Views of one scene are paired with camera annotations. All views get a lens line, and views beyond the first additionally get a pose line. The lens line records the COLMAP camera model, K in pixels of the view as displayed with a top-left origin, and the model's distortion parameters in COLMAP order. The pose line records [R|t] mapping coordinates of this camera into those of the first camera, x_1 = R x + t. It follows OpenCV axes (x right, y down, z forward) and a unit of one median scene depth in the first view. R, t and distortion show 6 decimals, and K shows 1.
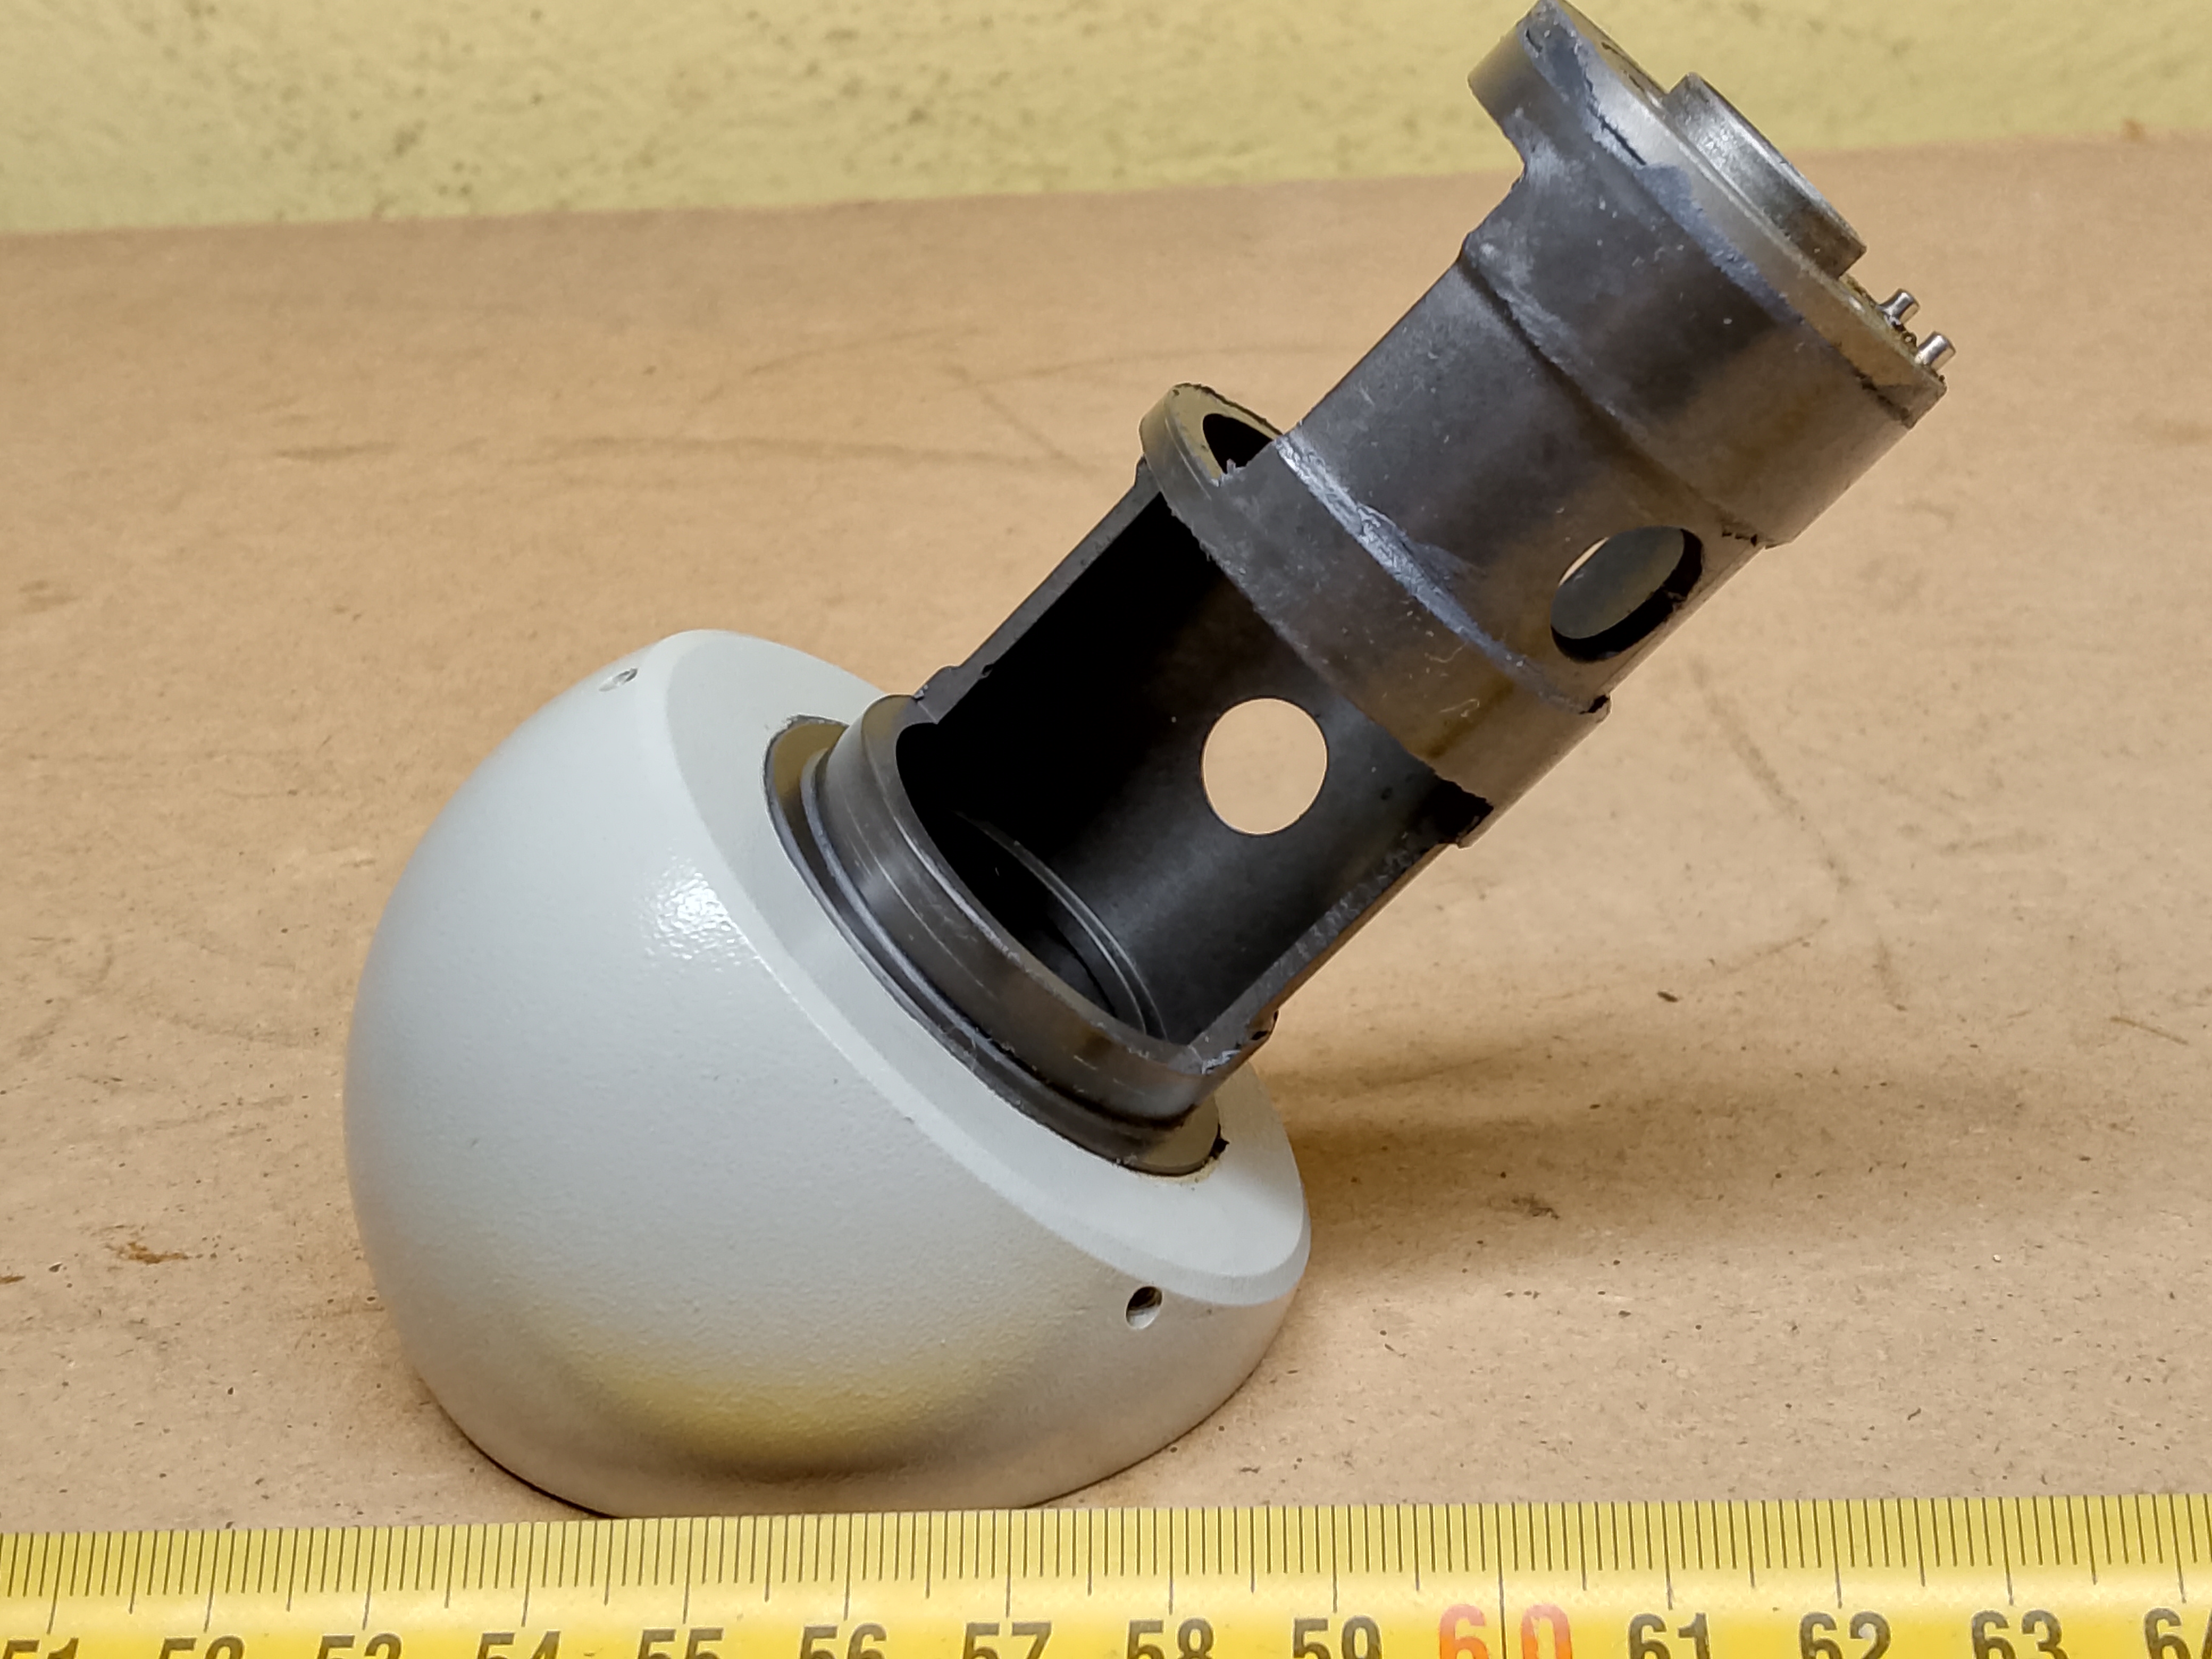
lens RADIAL K [[3617.9, 0, 1125.9], [0, 3617.9, 833.2], [0, 0, 1]] dist [0.094665, 0.000000]
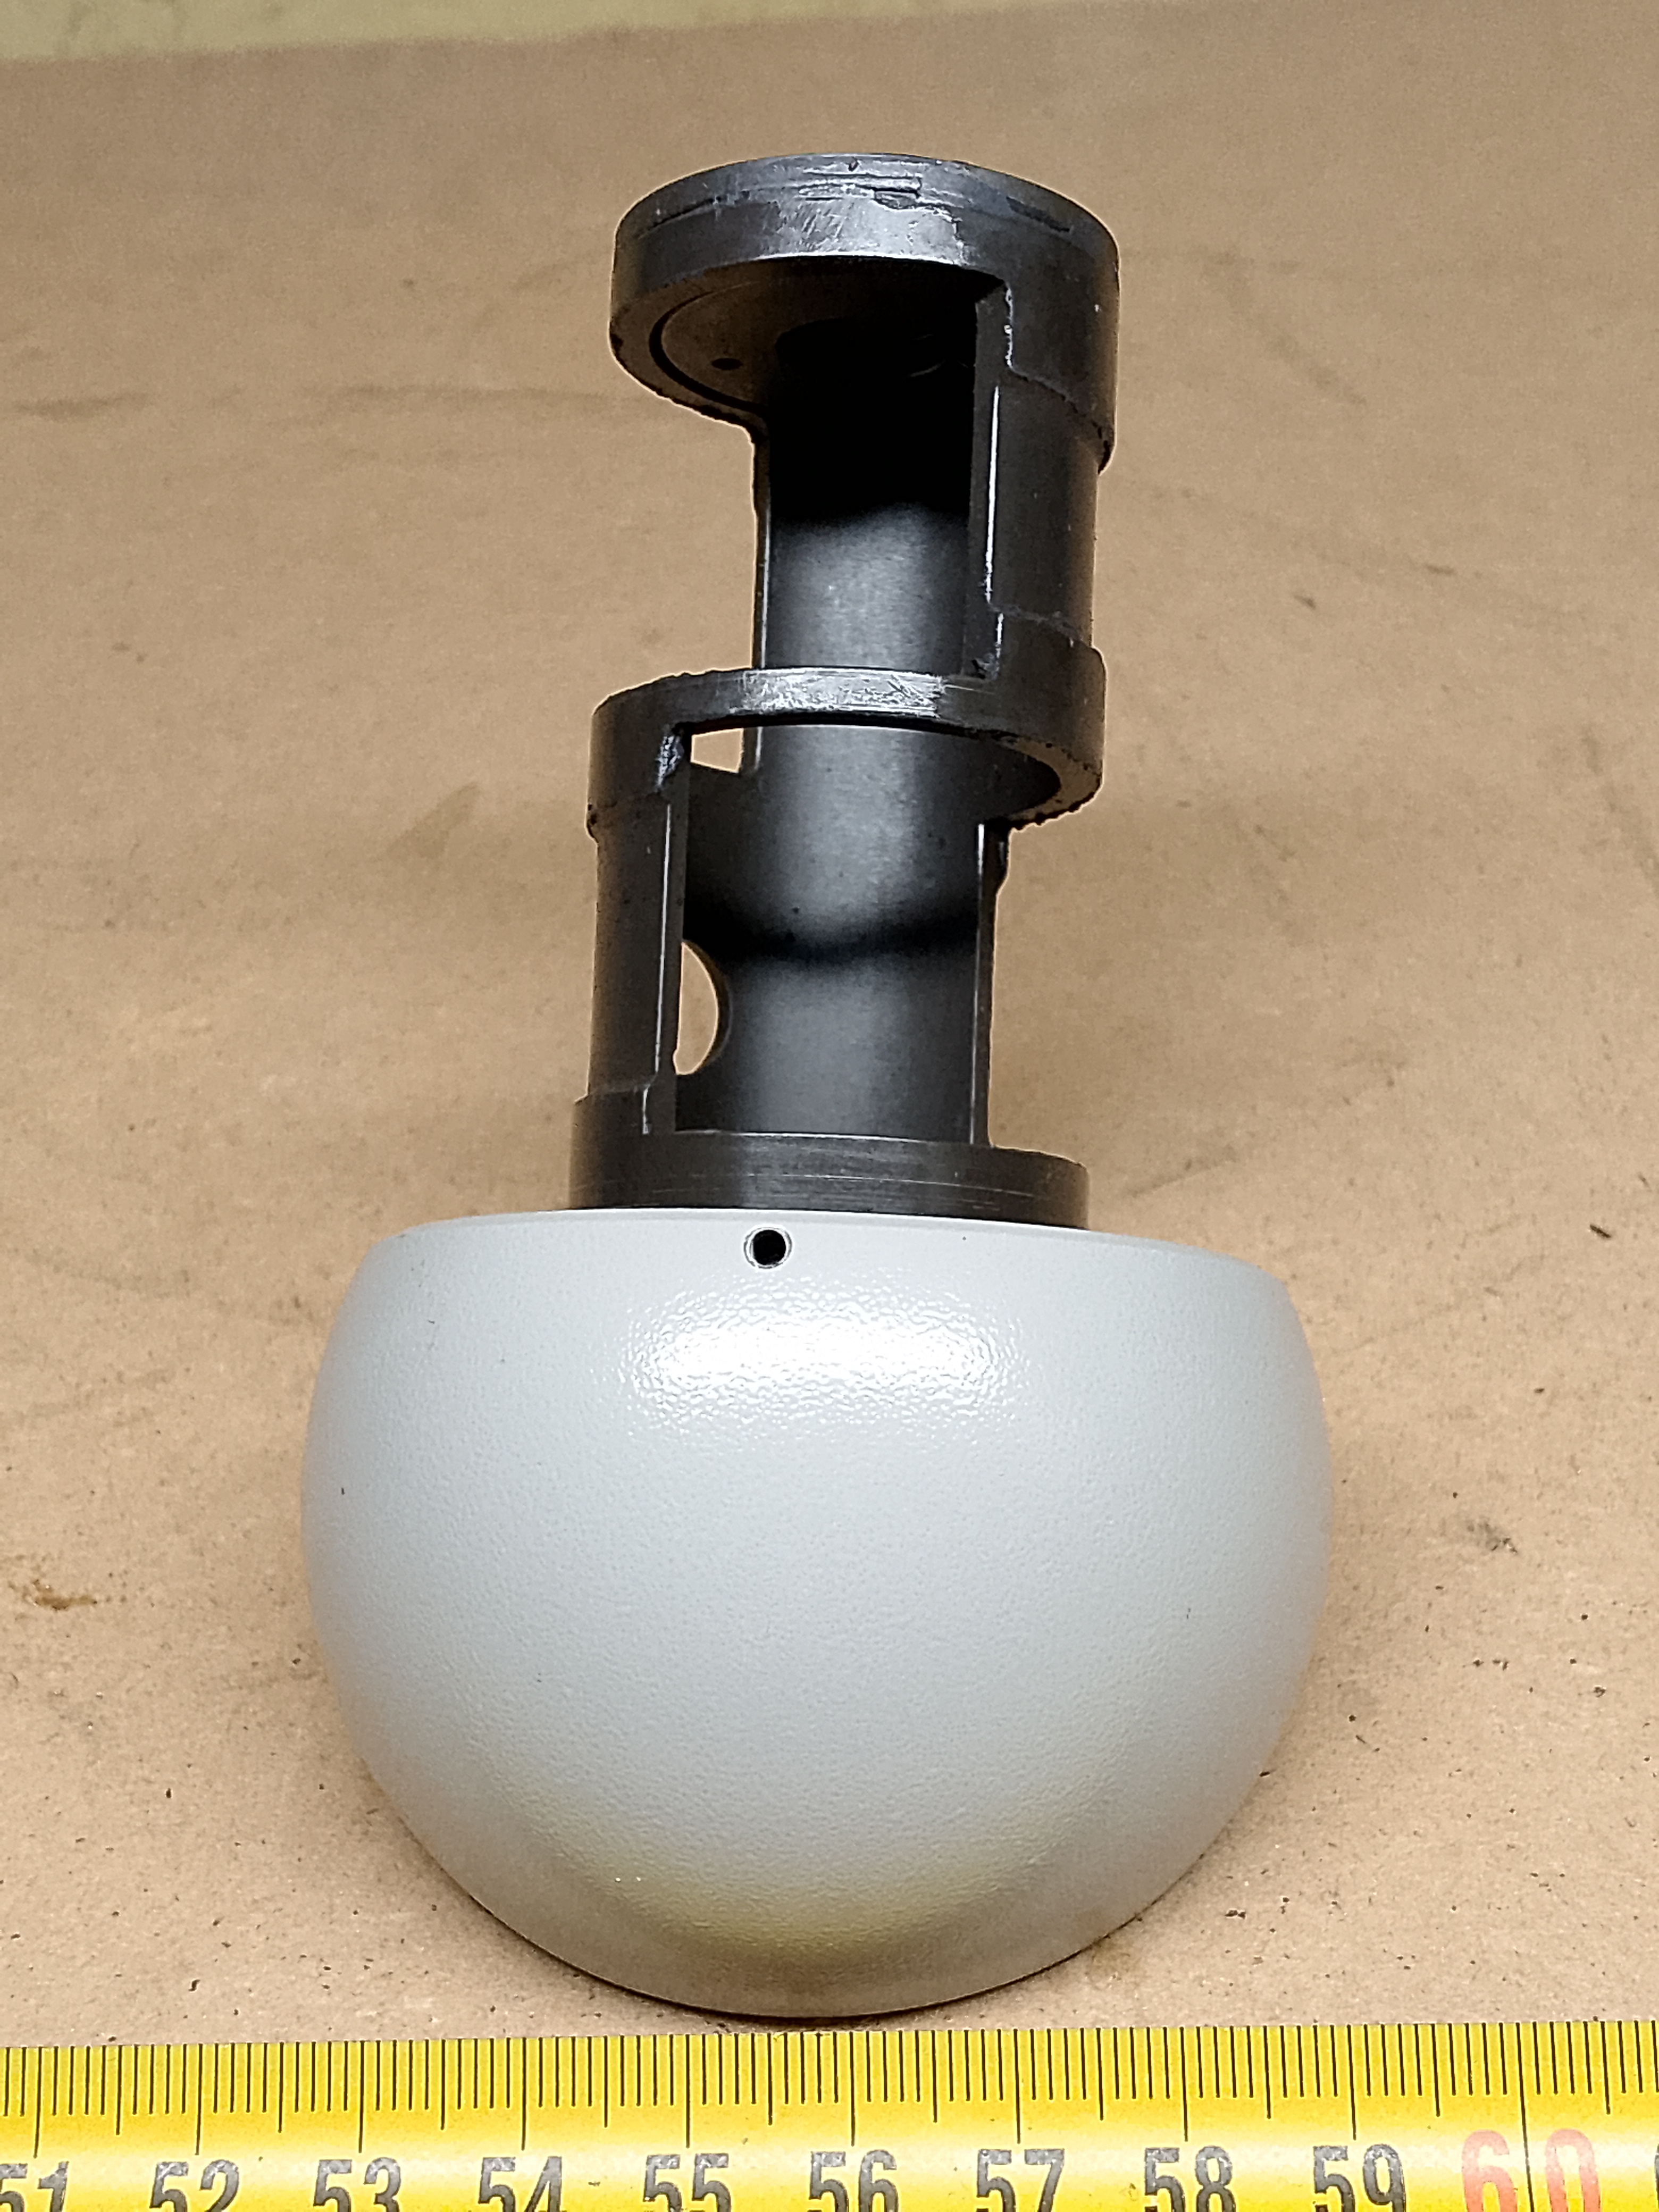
lens RADIAL K [[3617.9, 0, 823.6], [0, 3617.9, 1086.3], [0, 0, 1]] dist [0.094665, 0.000000]
pose [[0.999652, -0.019272, 0.018000, -0.079926], [0.014704, 0.973978, 0.226165, -0.234606], [-0.021890, -0.225822, 0.973923, 0.086523]]
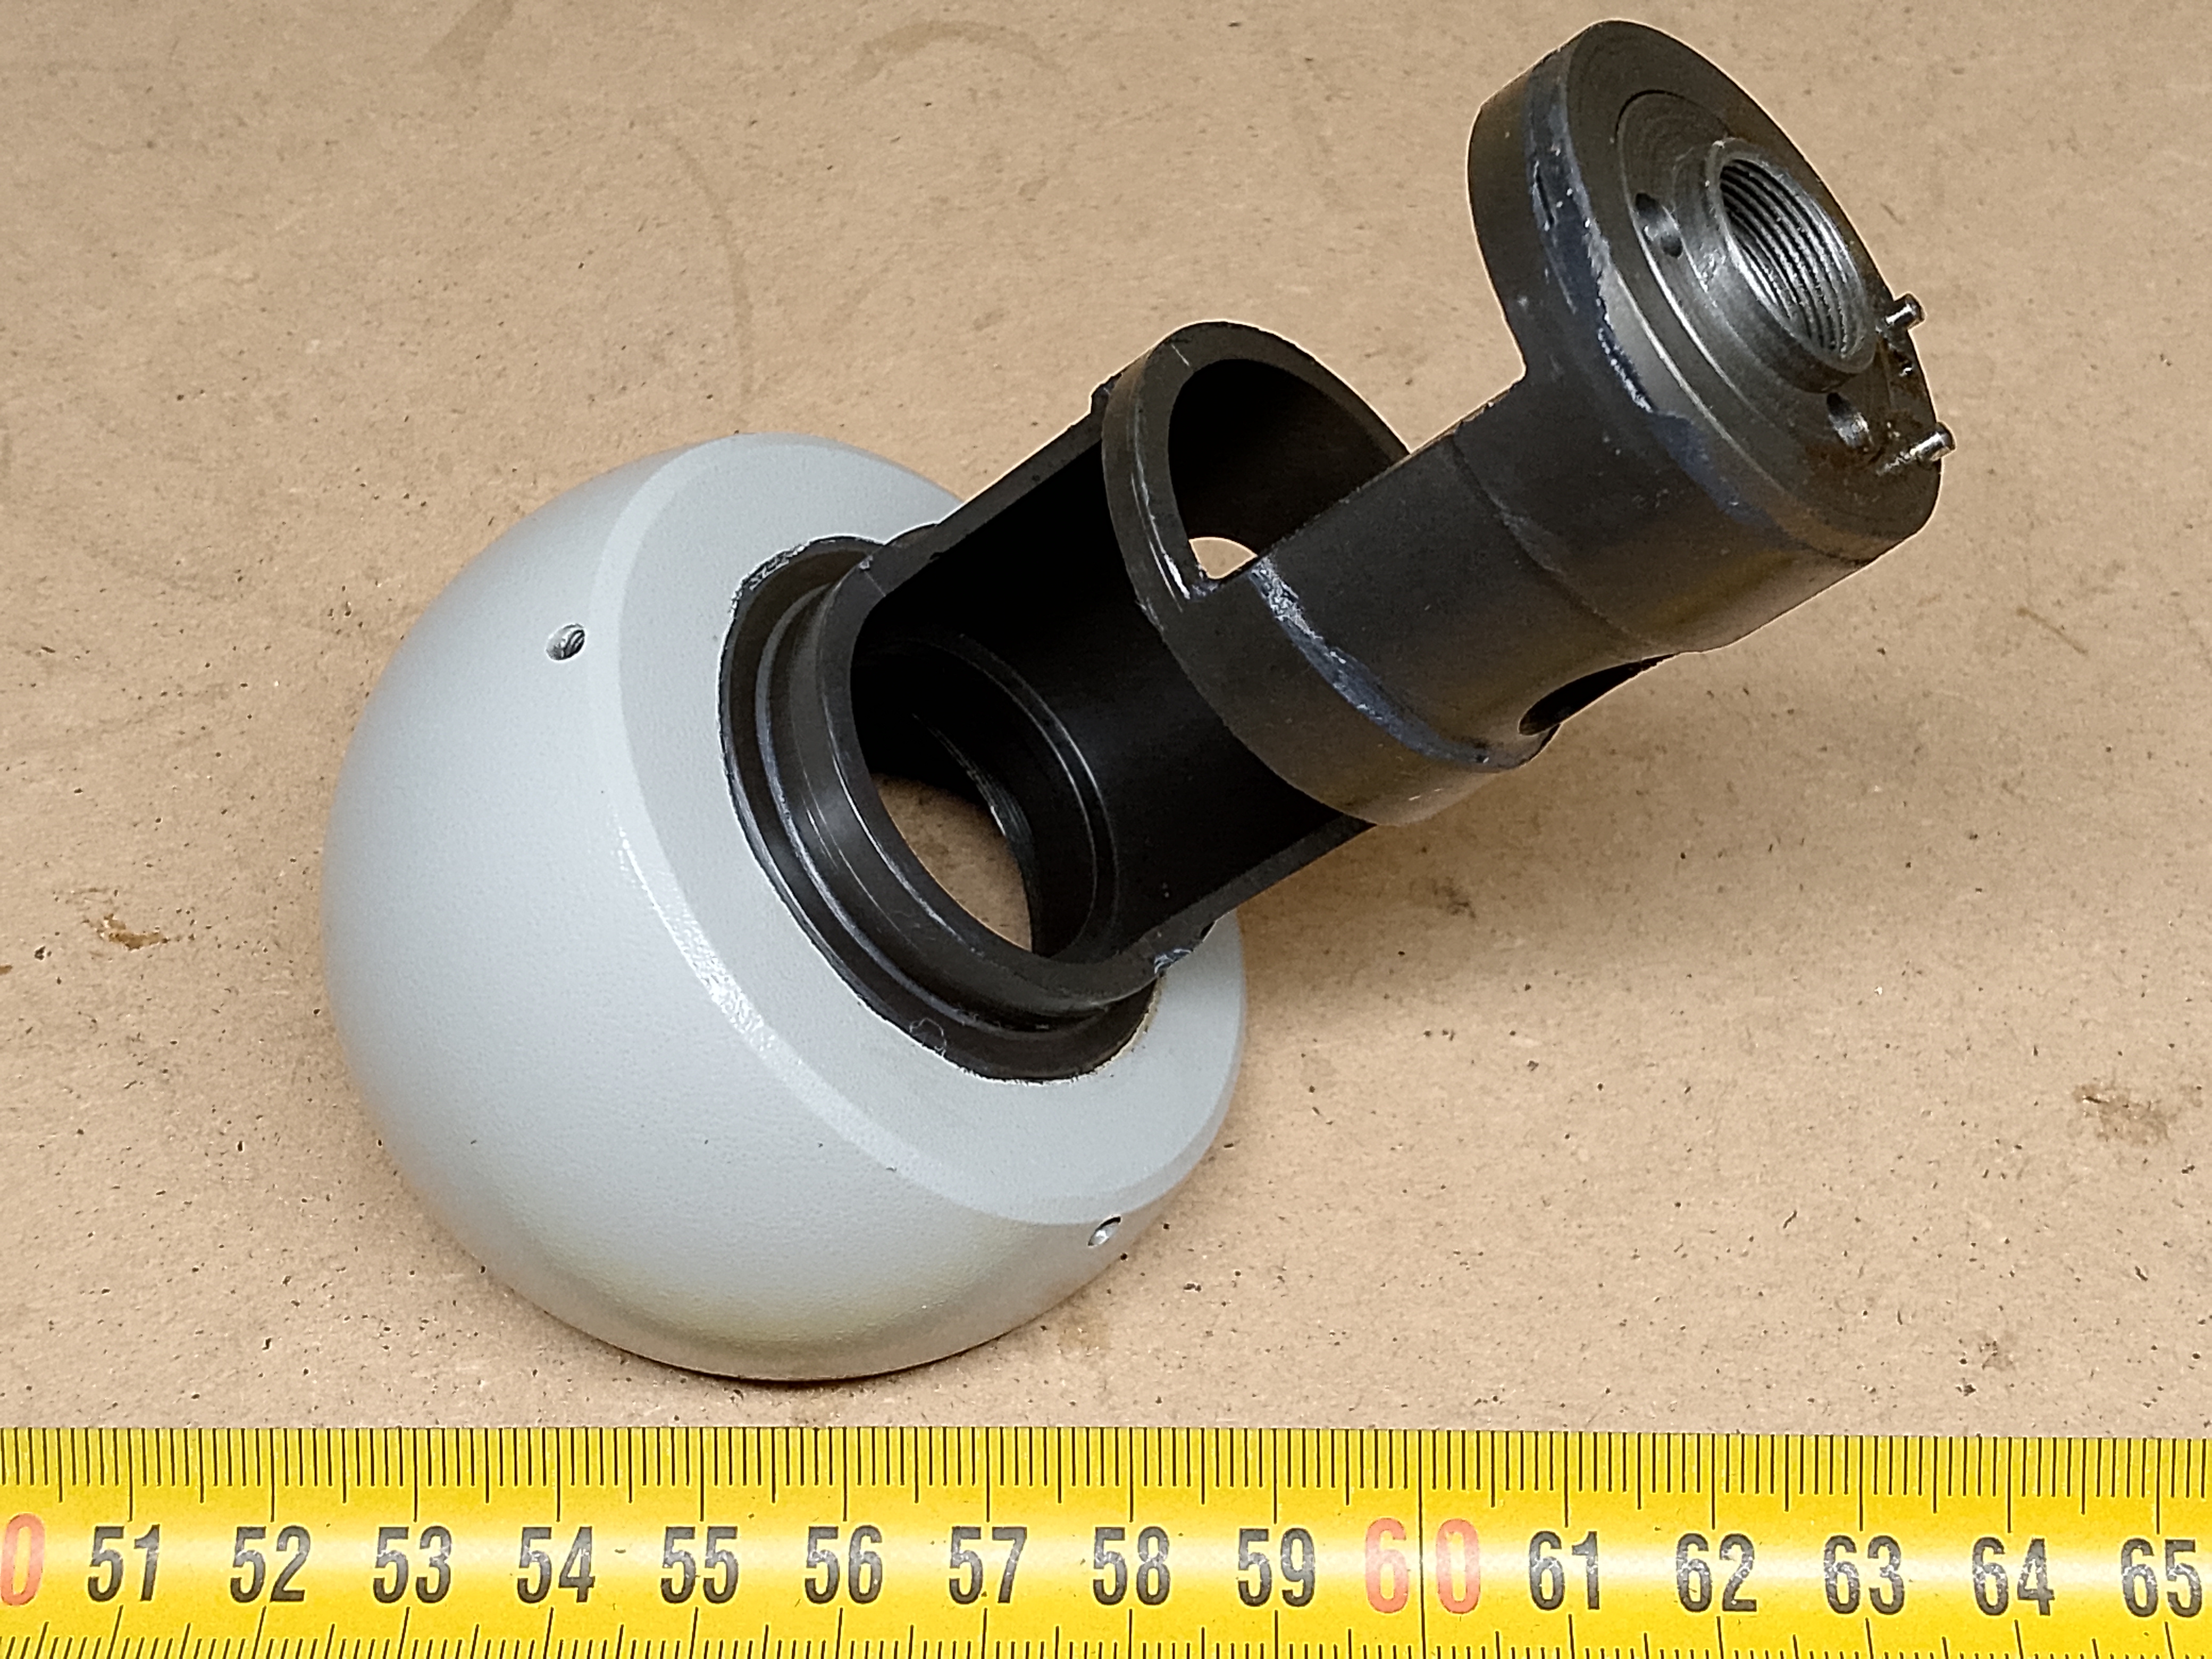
lens RADIAL K [[3617.9, 0, 1112.6], [0, 3617.9, 818.8], [0, 0, 1]] dist [0.094665, 0.000000]
pose [[0.998795, -0.017008, 0.046037, -0.034438], [-0.009534, 0.852923, 0.521949, -0.464618], [-0.048143, -0.521759, 0.851733, 0.117324]]
